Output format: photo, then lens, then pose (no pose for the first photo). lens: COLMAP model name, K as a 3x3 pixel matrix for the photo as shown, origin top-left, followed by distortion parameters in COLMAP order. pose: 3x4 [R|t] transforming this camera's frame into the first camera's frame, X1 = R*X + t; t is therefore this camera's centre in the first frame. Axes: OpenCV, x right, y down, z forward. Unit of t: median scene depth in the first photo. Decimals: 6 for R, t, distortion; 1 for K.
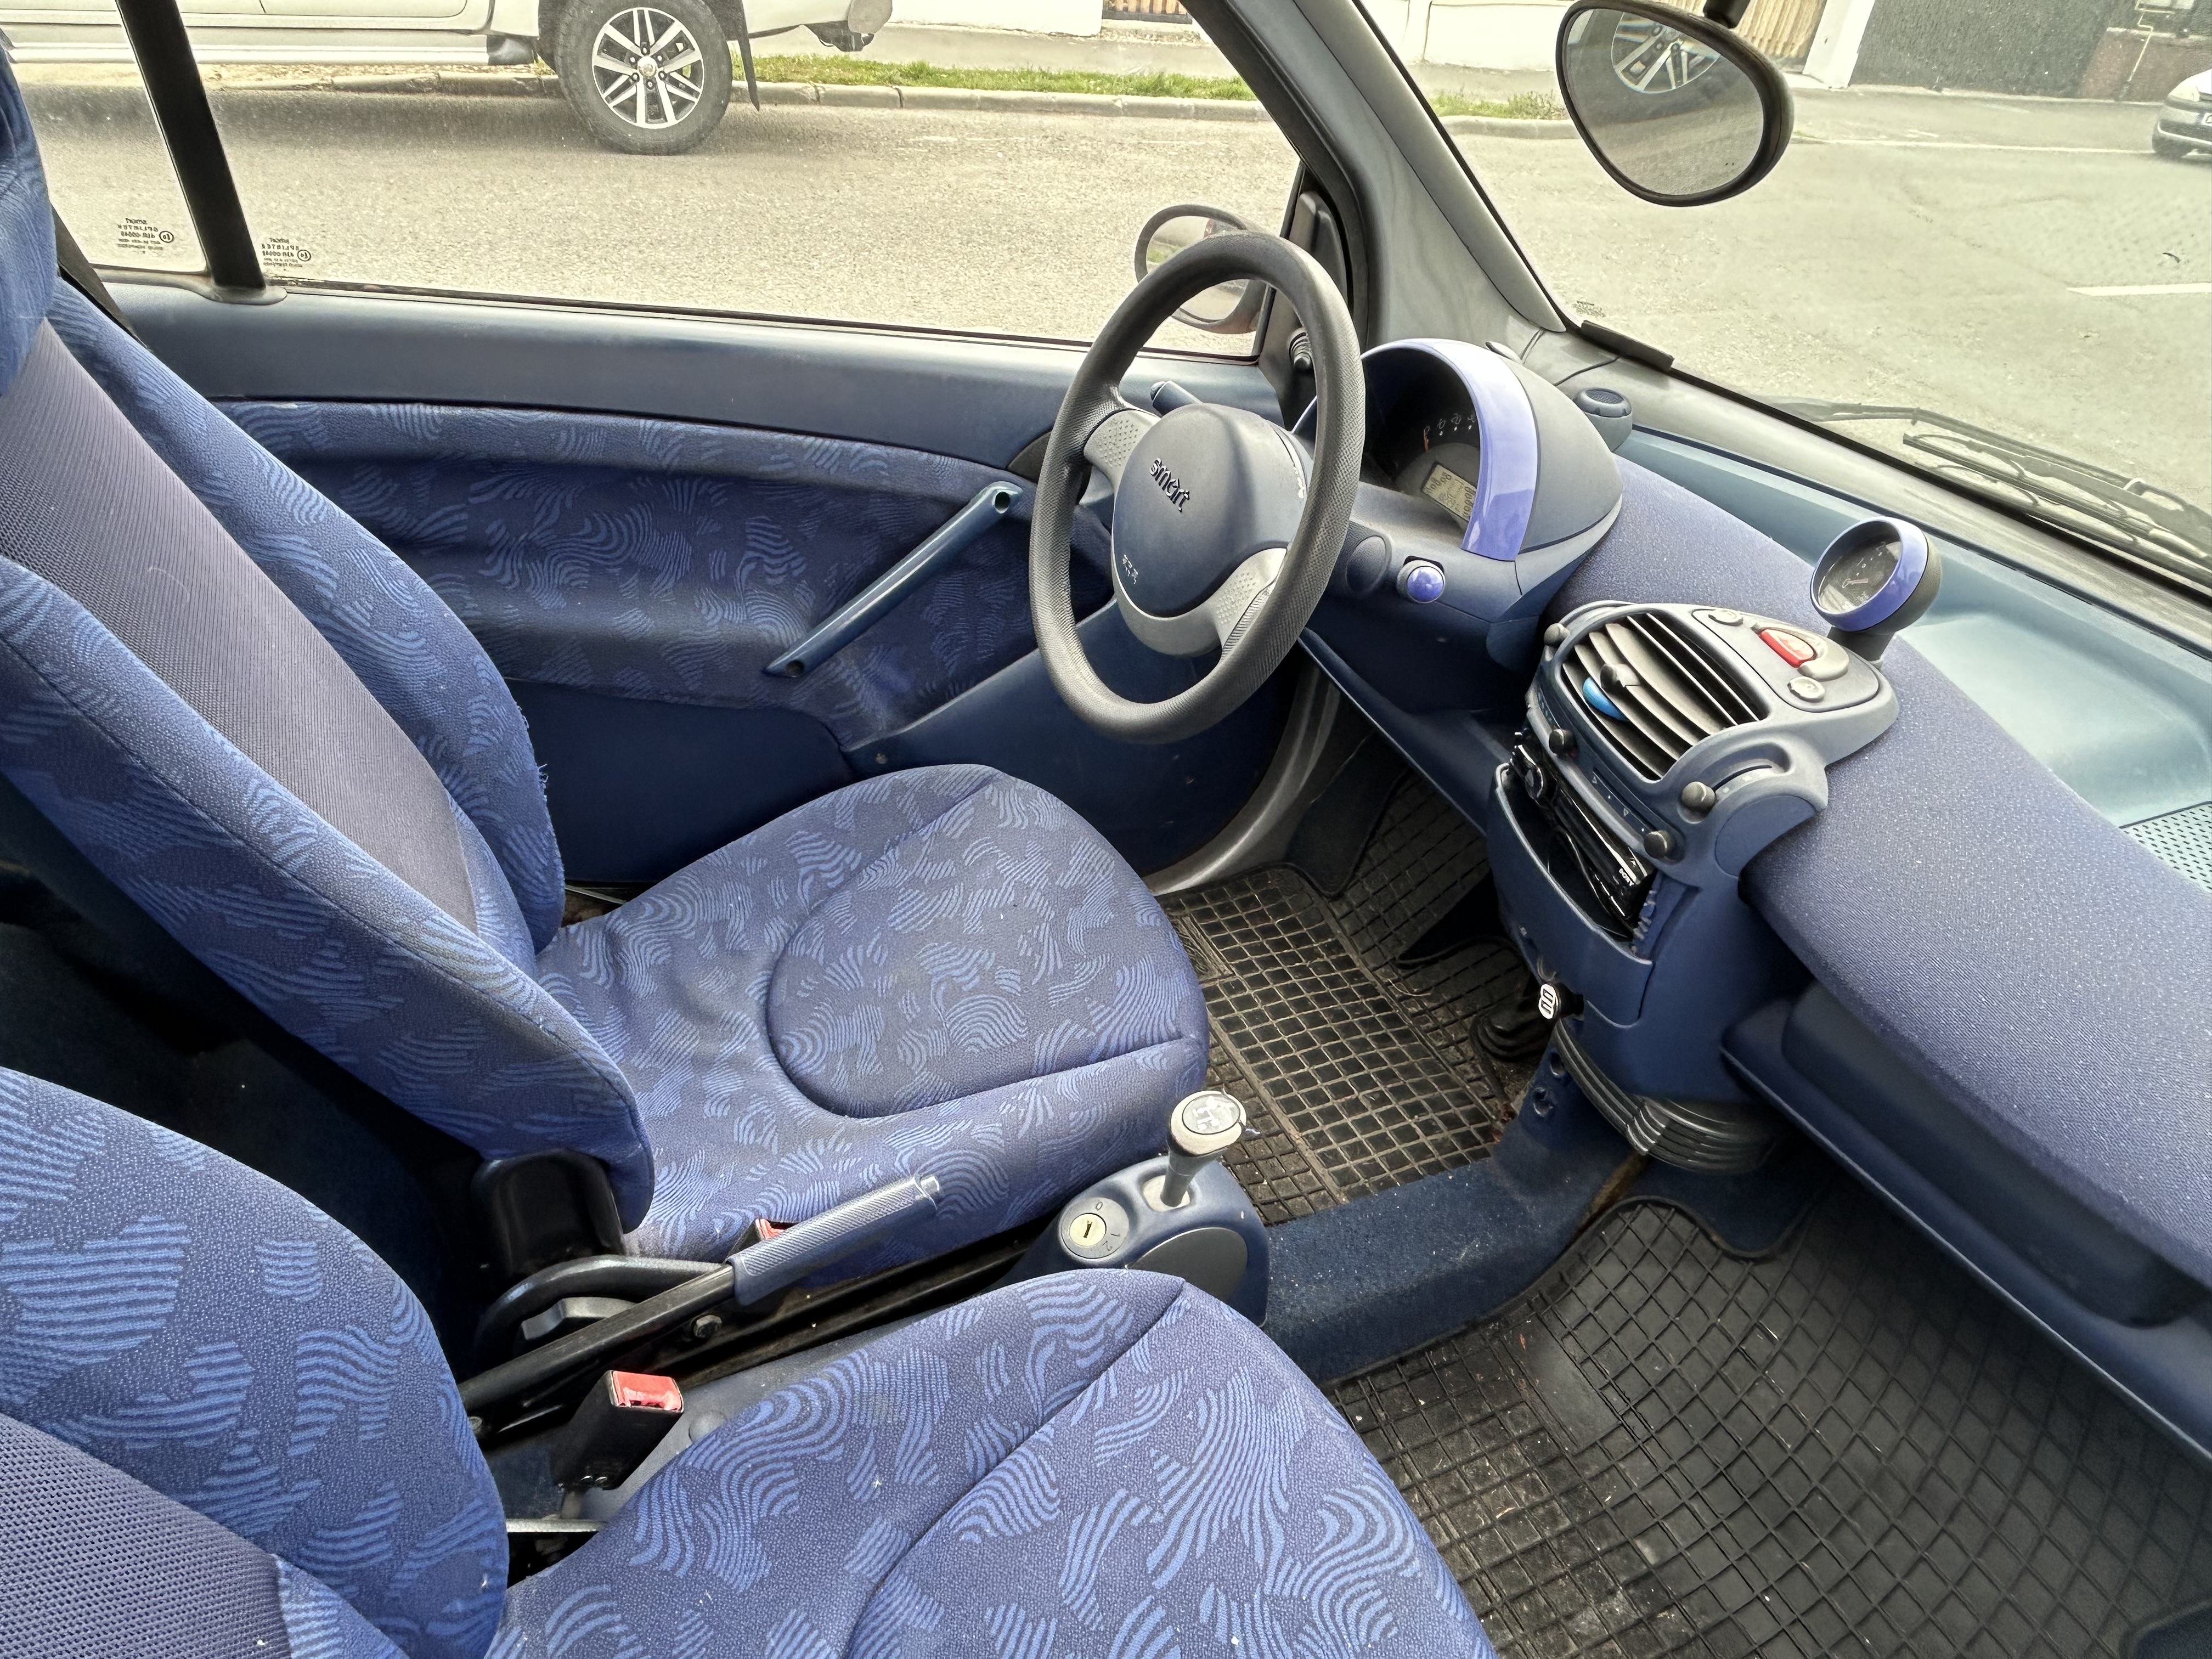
lens RADIAL K [[1404.7, 0, 1106.0], [0, 1404.7, 829.5], [0, 0, 1]] dist [0.018007, -0.004644]
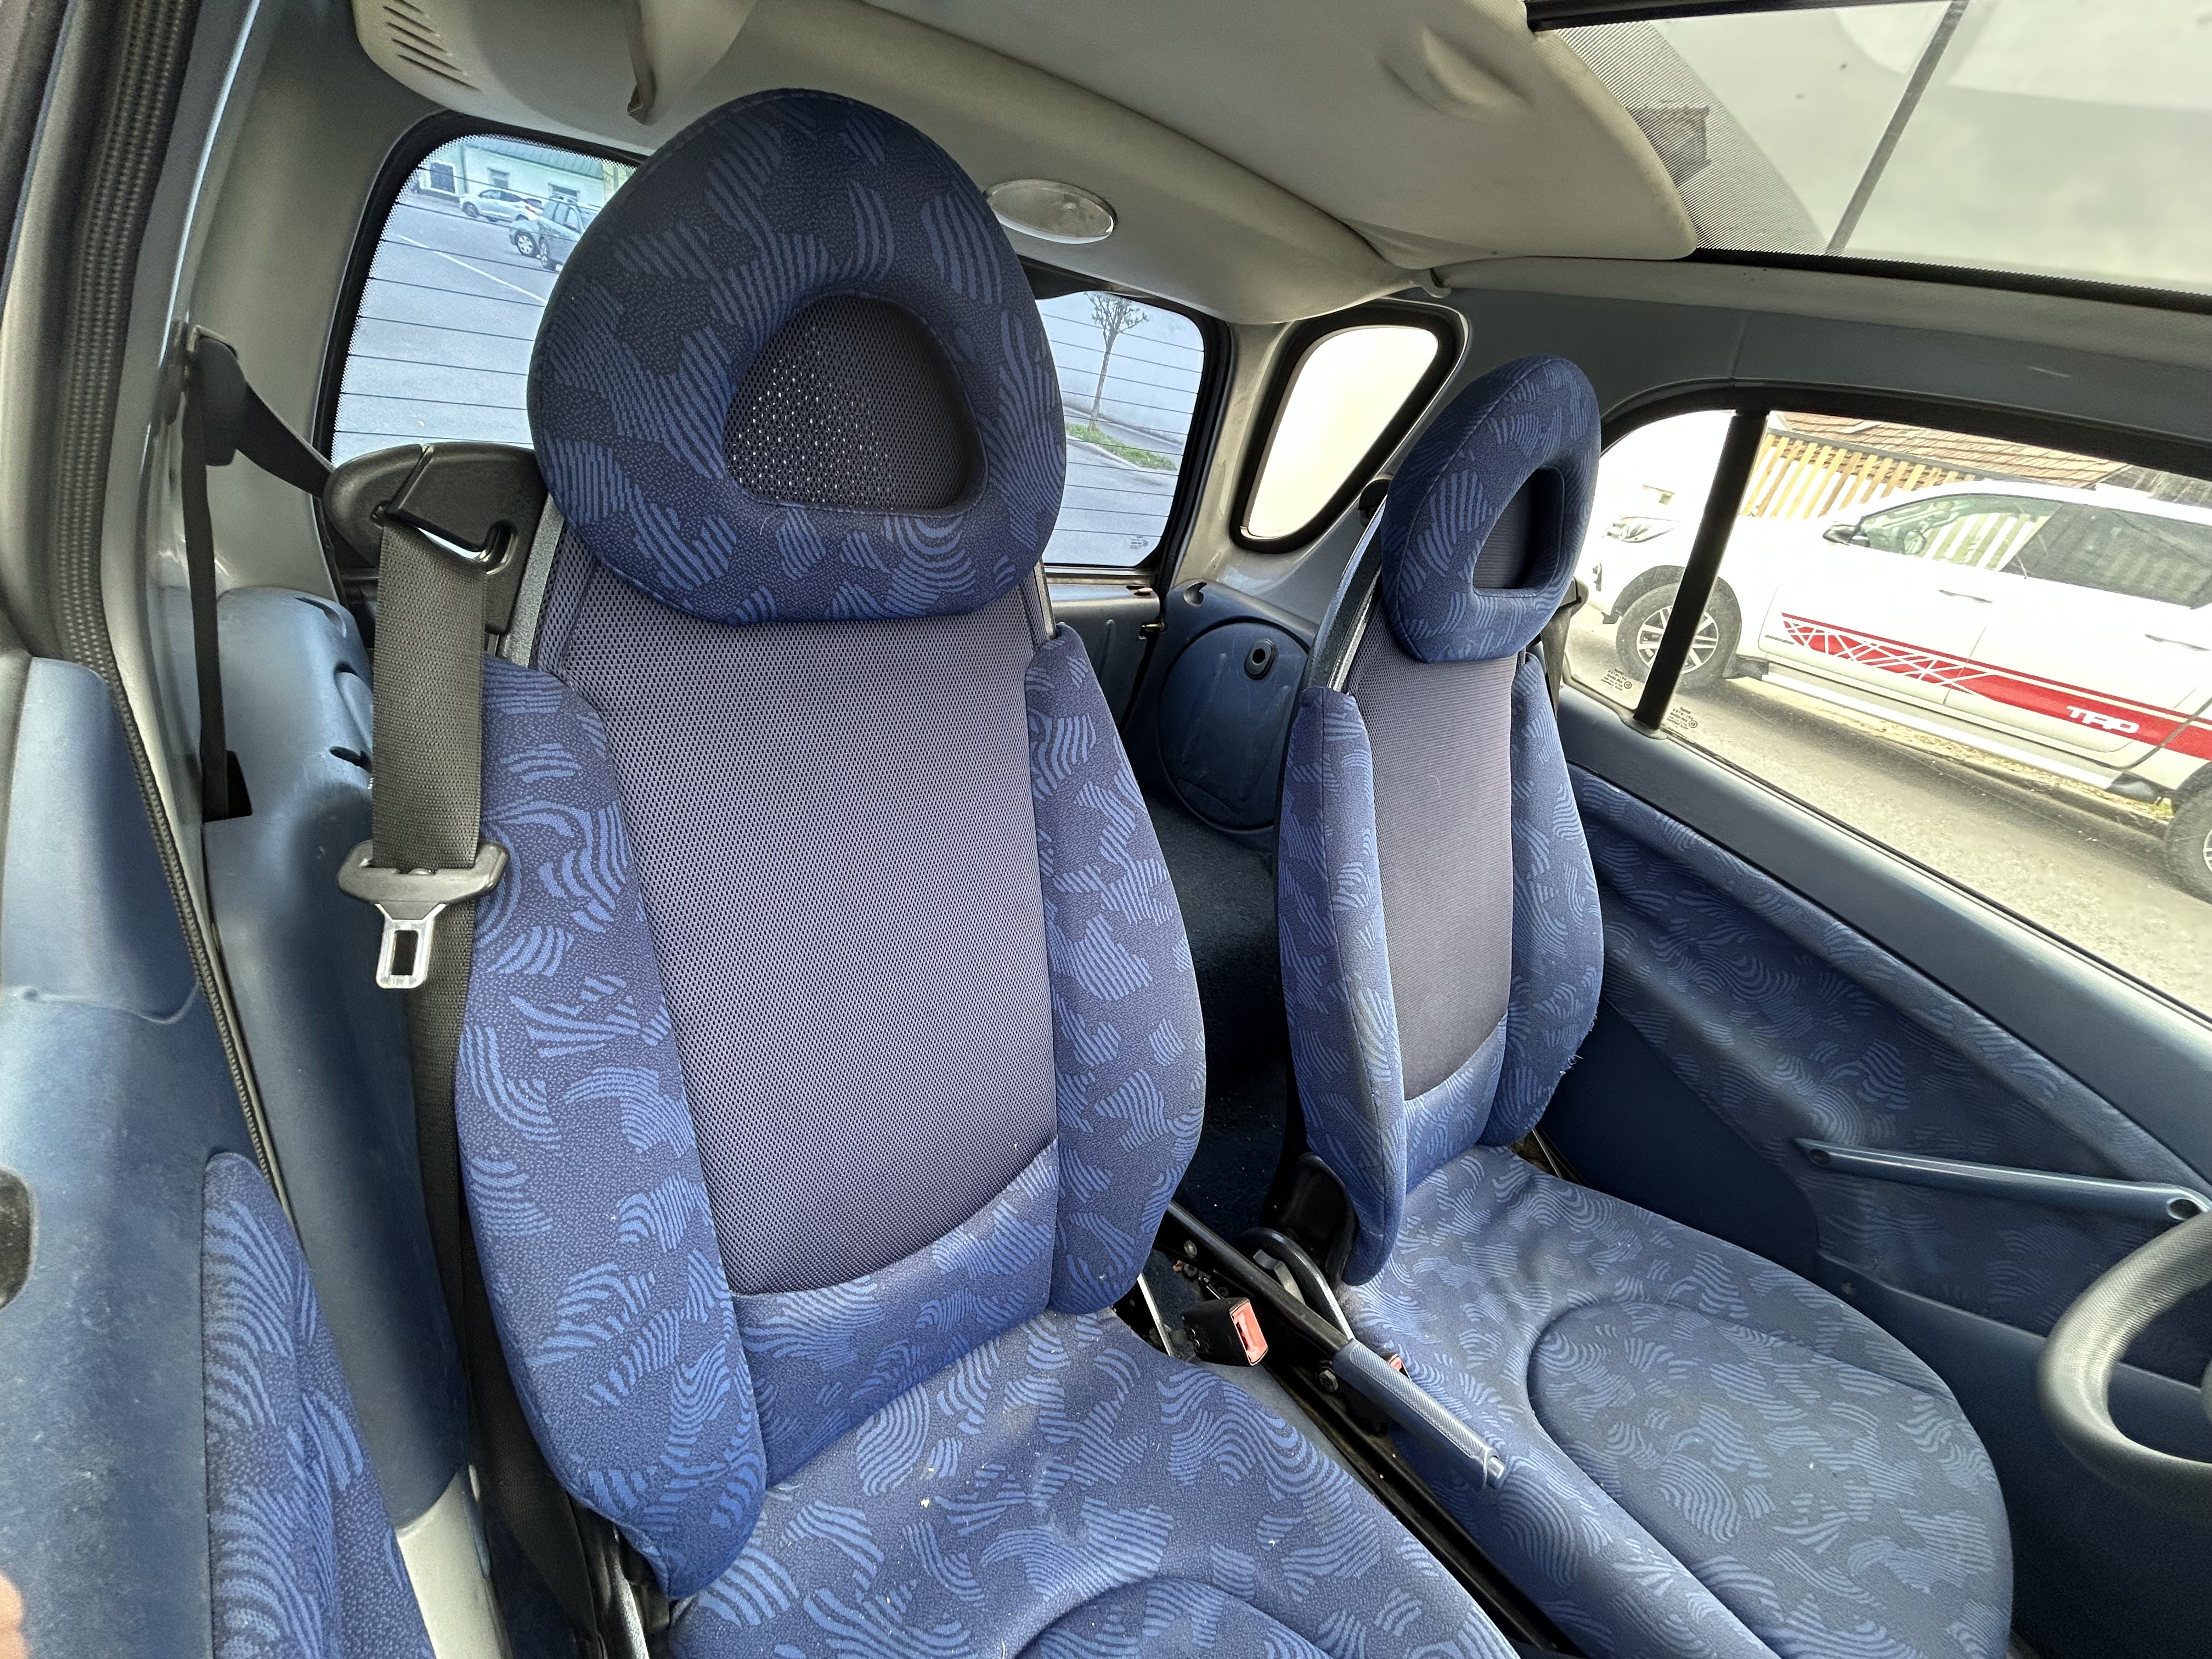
lens RADIAL K [[890.9, 0, 1106.0], [0, 890.9, 829.5], [0, 0, 1]] dist [0.020931, -0.000677]
pose [[0.292019, 0.445175, -0.846489, 0.132540], [-0.695021, 0.706780, 0.131935, 0.005368], [0.657016, 0.549800, 0.515800, 0.090099]]
